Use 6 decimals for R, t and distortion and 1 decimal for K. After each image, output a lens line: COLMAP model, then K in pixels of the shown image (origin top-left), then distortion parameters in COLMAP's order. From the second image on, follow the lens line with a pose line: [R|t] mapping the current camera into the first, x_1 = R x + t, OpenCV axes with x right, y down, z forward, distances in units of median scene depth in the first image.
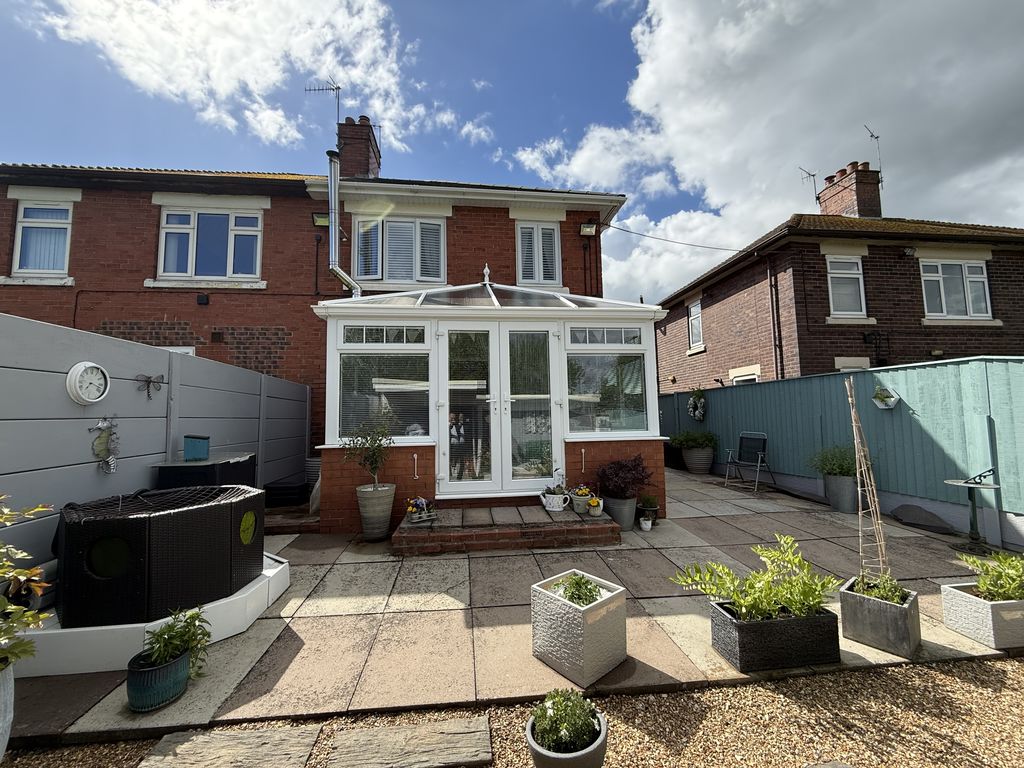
lens RADIAL K [[405.5, 0, 512.9], [0, 405.5, 382.7], [0, 0, 1]] dist [-0.001644, 0.000214]
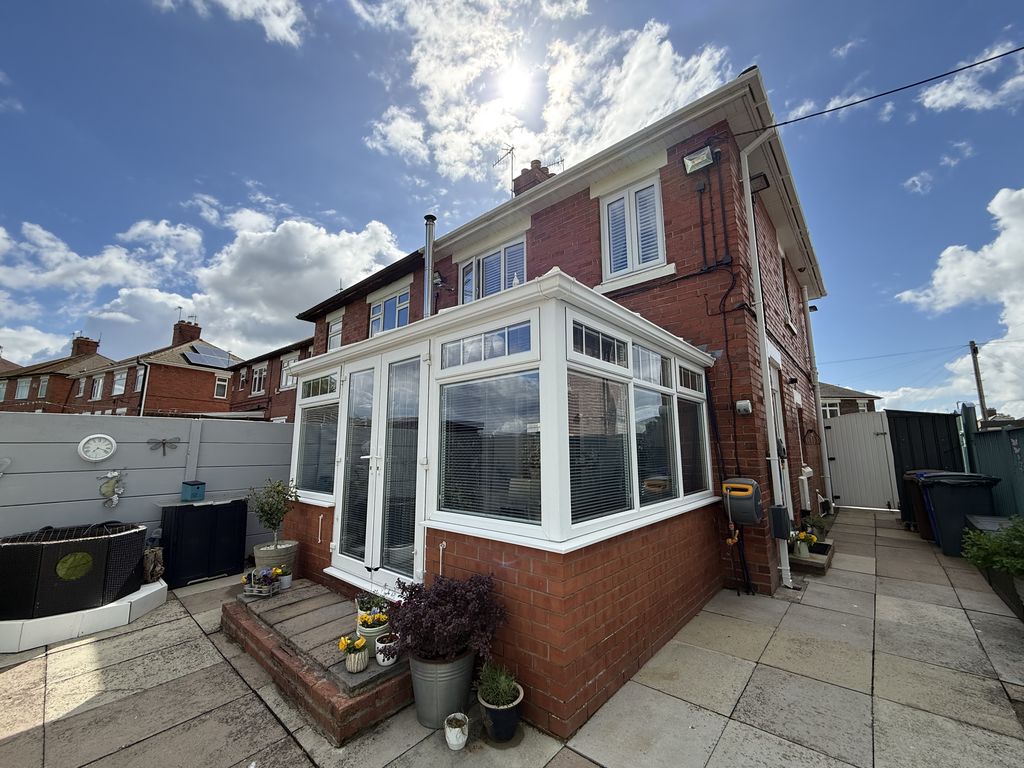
lens RADIAL K [[405.5, 0, 508.0], [0, 405.5, 382.8], [0, 0, 1]] dist [-0.001644, 0.000214]
pose [[0.659404, -0.107782, -0.744022, 0.903707], [0.055940, 0.993960, -0.094411, -0.009818], [0.749704, 0.020635, 0.661451, 0.856442]]
